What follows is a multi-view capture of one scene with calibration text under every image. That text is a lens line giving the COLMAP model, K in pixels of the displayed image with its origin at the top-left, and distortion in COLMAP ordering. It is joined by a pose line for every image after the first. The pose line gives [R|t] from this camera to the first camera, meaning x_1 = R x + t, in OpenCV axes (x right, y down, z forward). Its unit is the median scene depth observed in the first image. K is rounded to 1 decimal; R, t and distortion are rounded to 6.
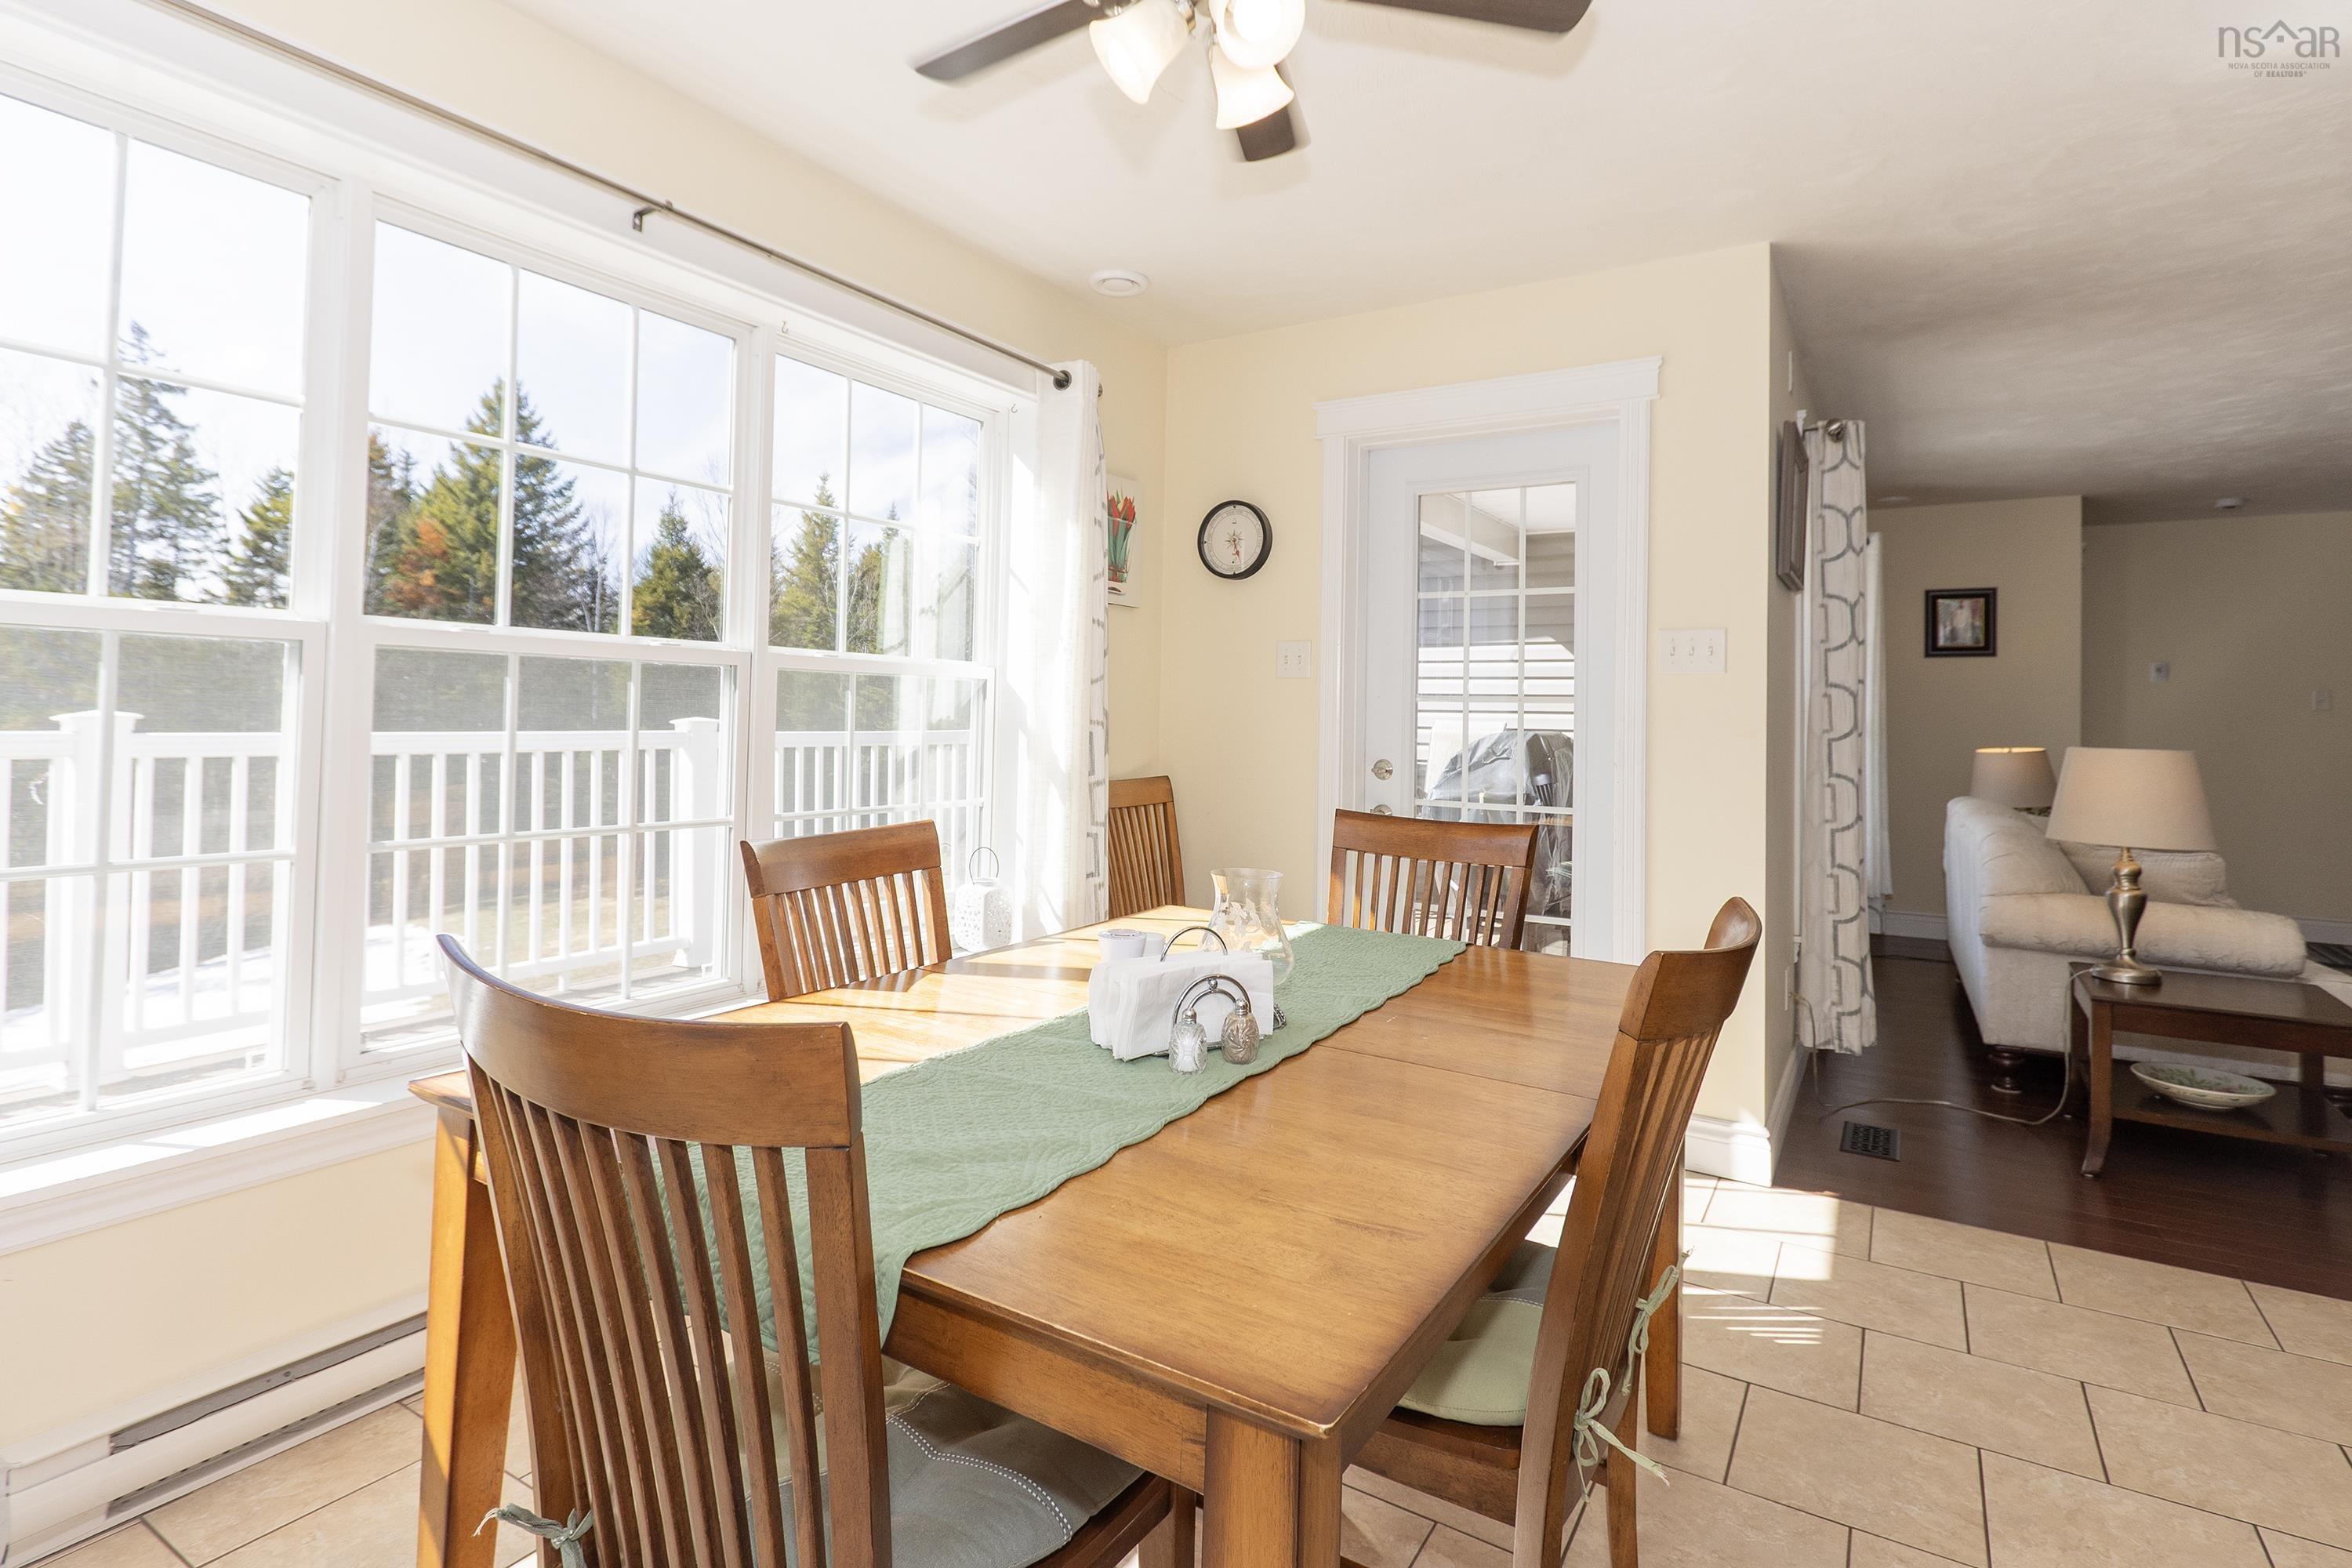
lens RADIAL K [[1161.6, 0, 1189.3], [0, 1161.6, 728.6], [0, 0, 1]] dist [0.000089, -0.000528]
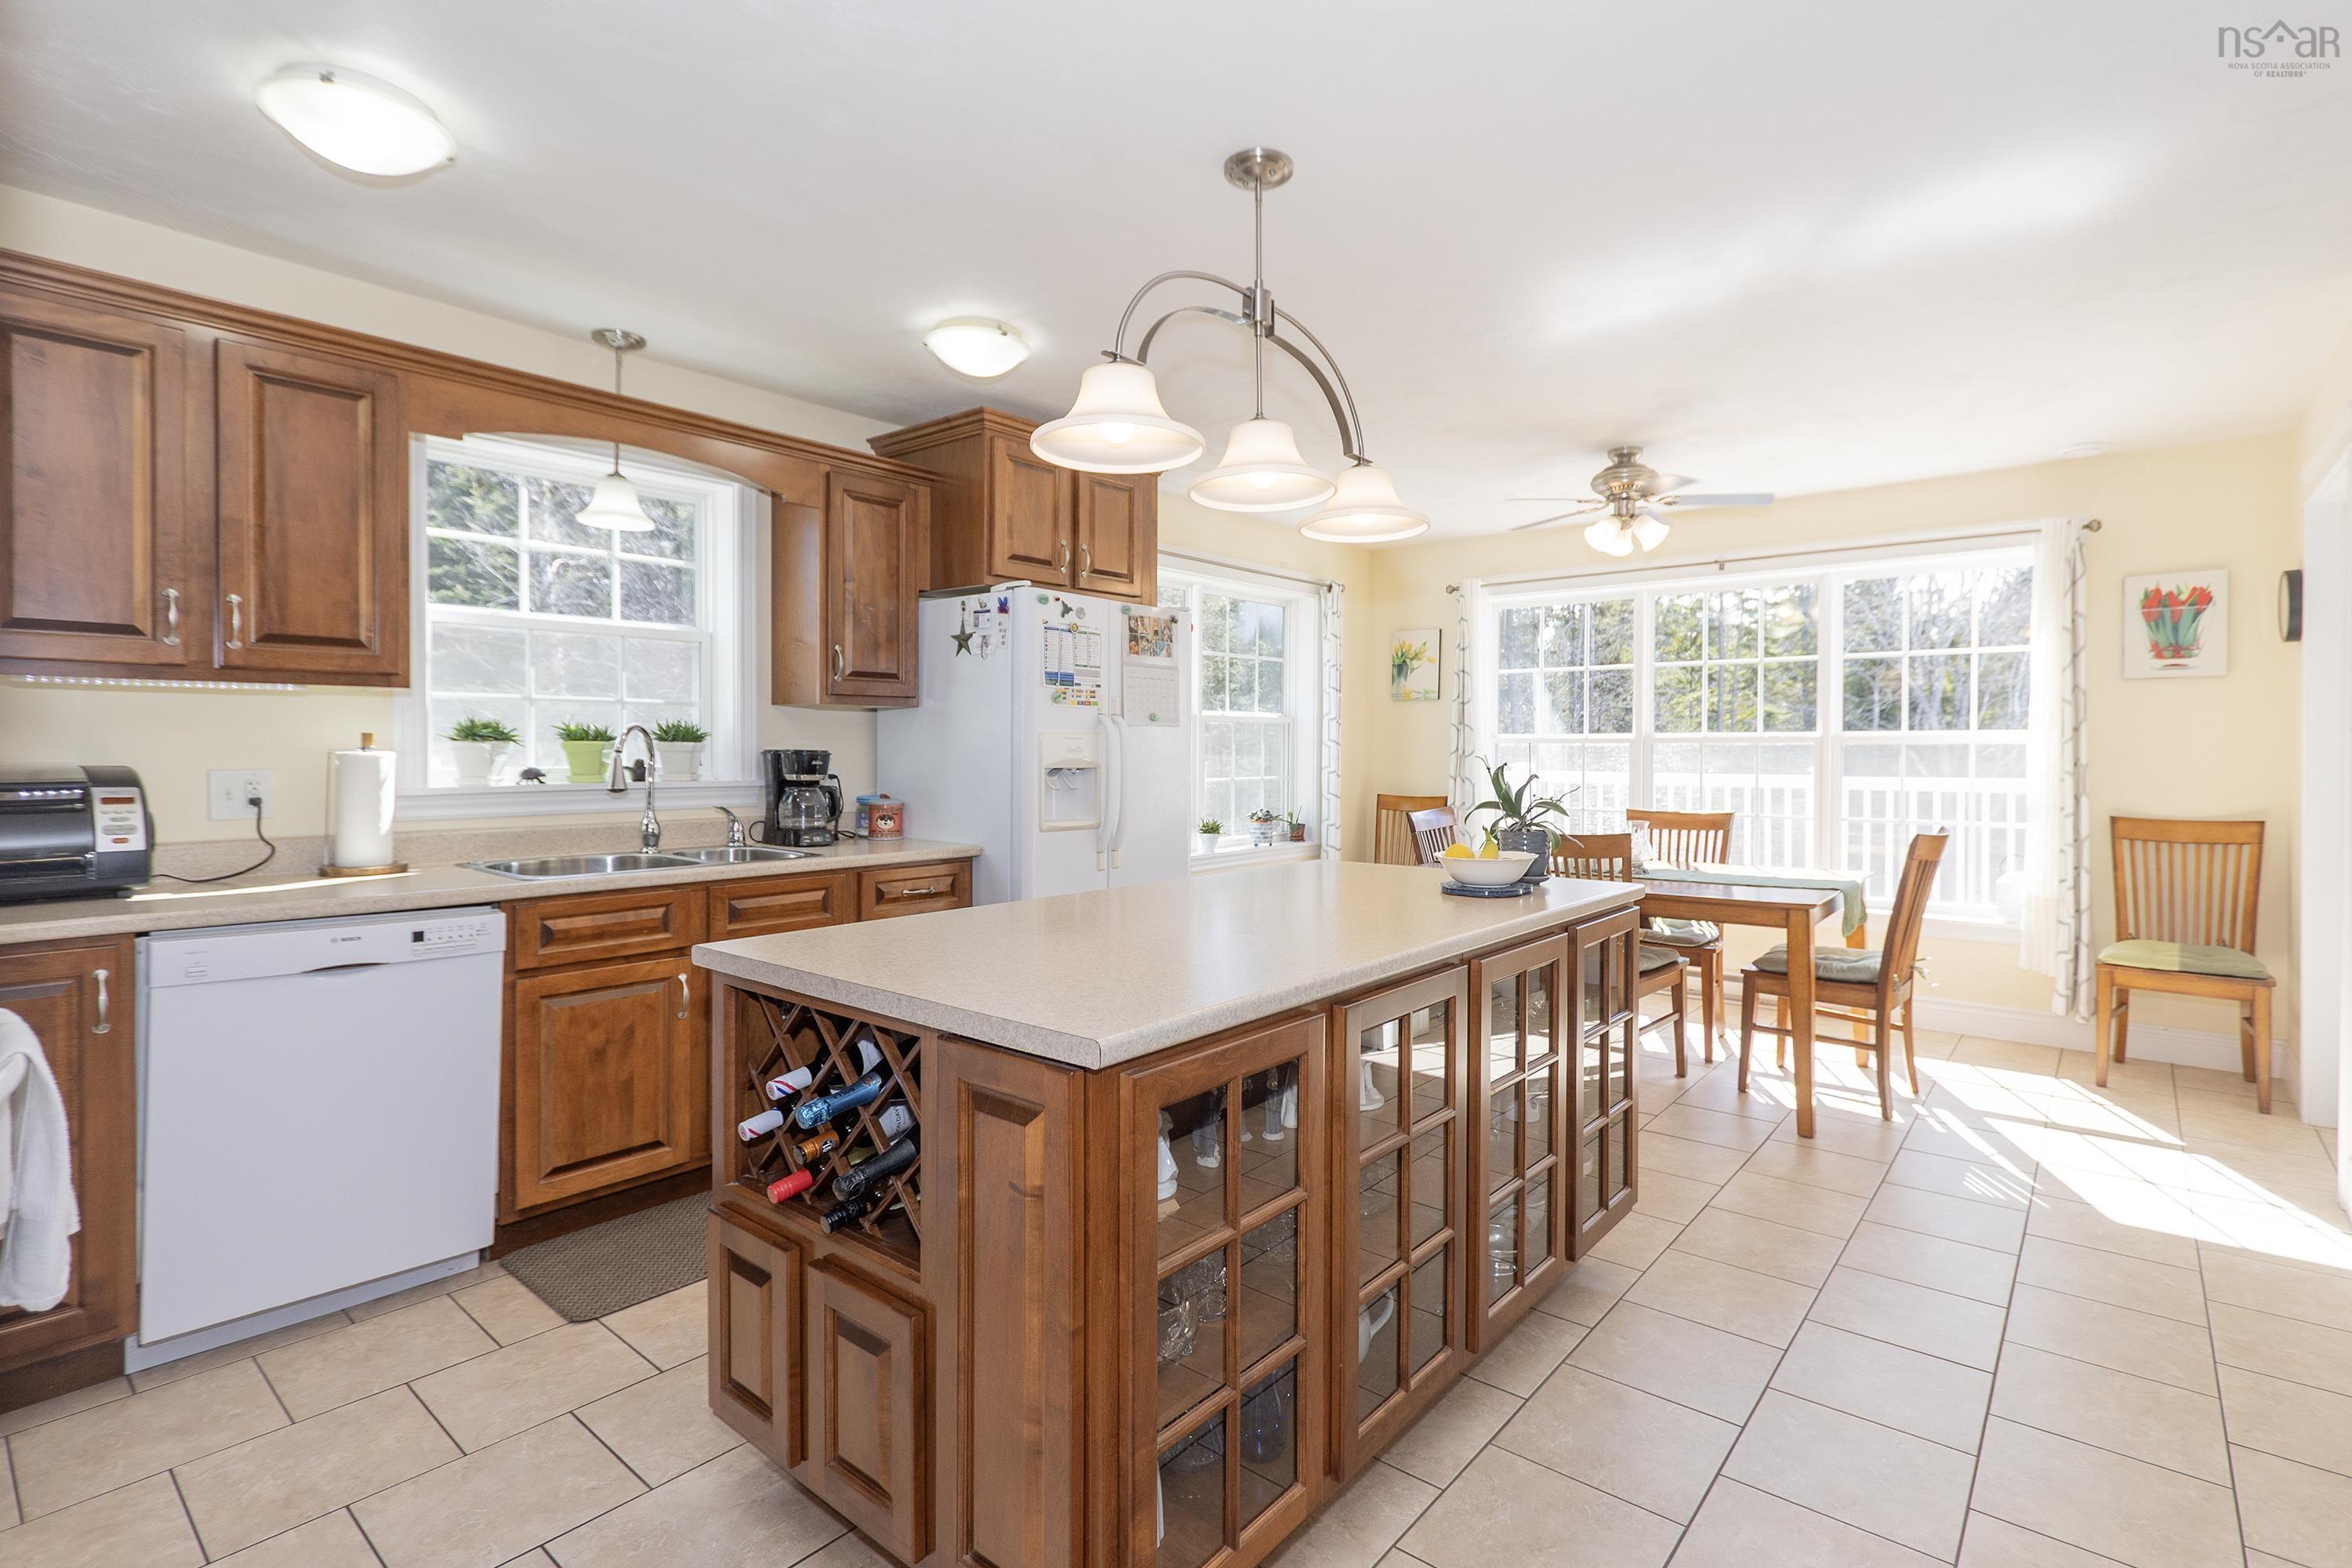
lens RADIAL K [[1104.3, 0, 1181.2], [0, 1104.3, 748.6], [0, 0, 1]] dist [0.001731, -0.000005]
pose [[-0.151869, -0.017570, -0.988244, 1.233433], [-0.012239, 0.999799, -0.015895, 0.000798], [0.988325, 0.009681, -0.152054, 0.129405]]
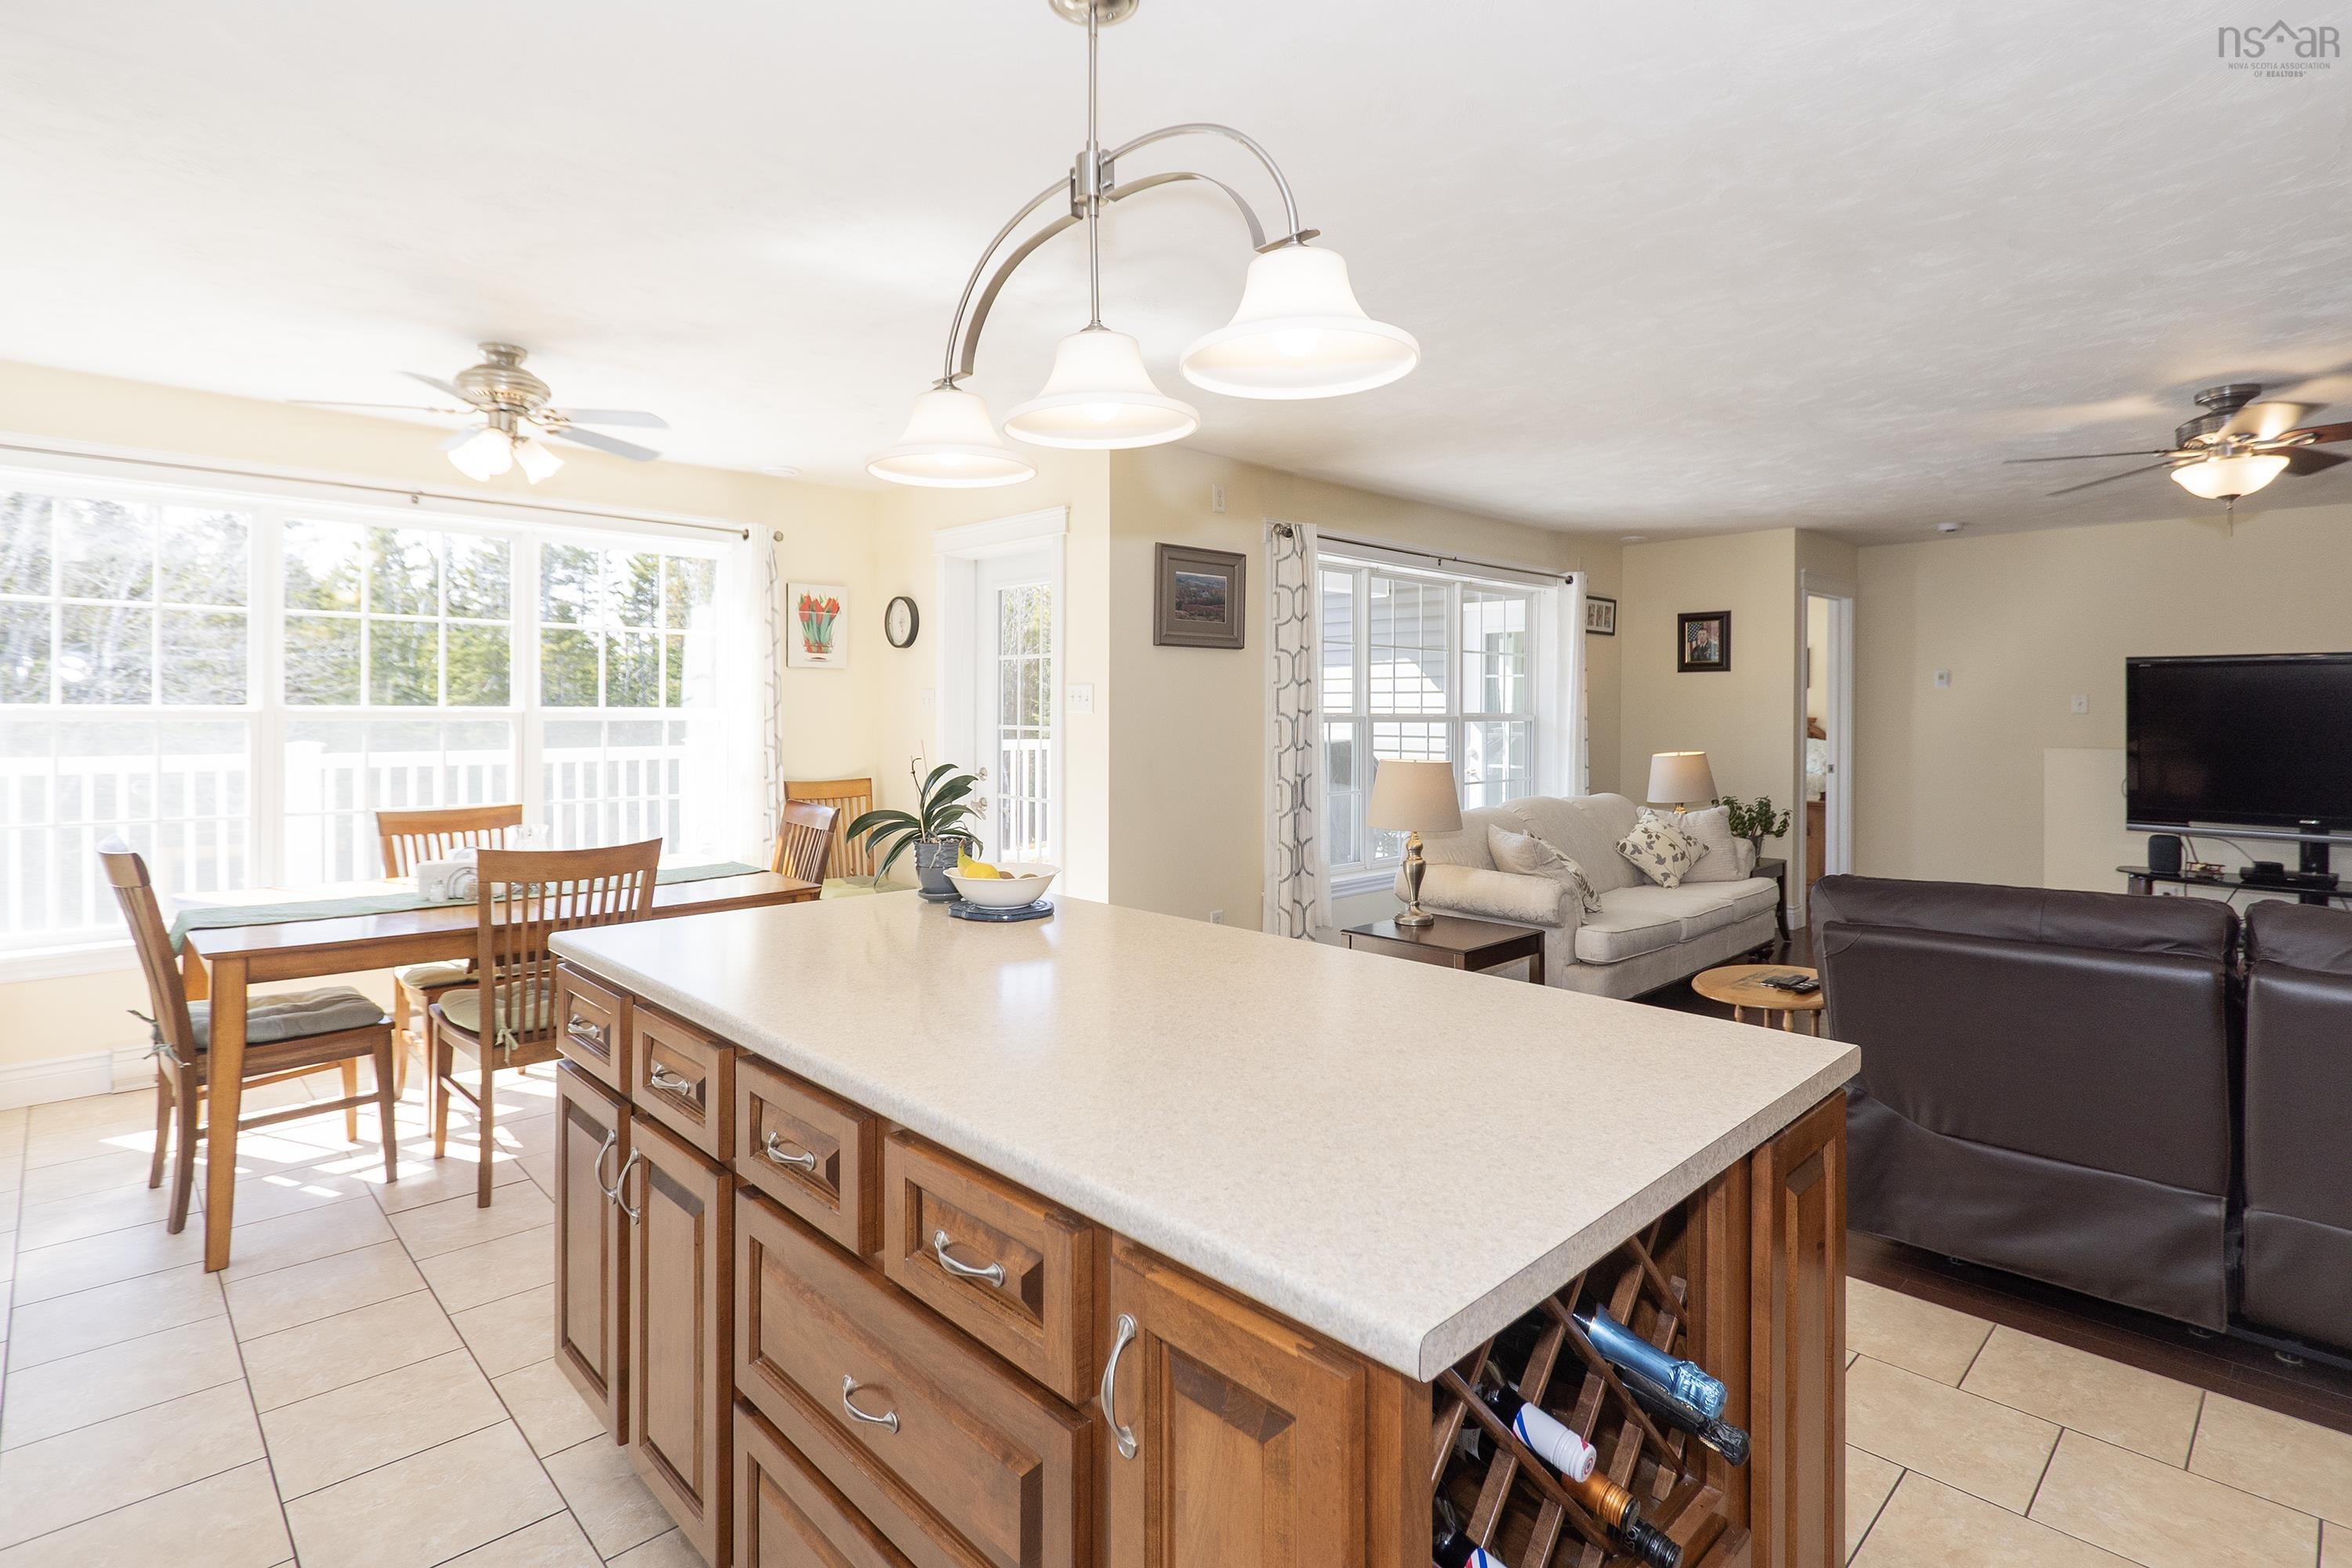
lens RADIAL K [[1150.0, 0, 1218.9], [0, 1150.0, 736.9], [0, 0, 1]] dist [0.001191, -0.000565]
pose [[0.973030, -0.009482, -0.230482, 0.798254], [0.011209, 0.999918, 0.006182, -0.017136], [0.230405, -0.008599, 0.973057, -0.373759]]
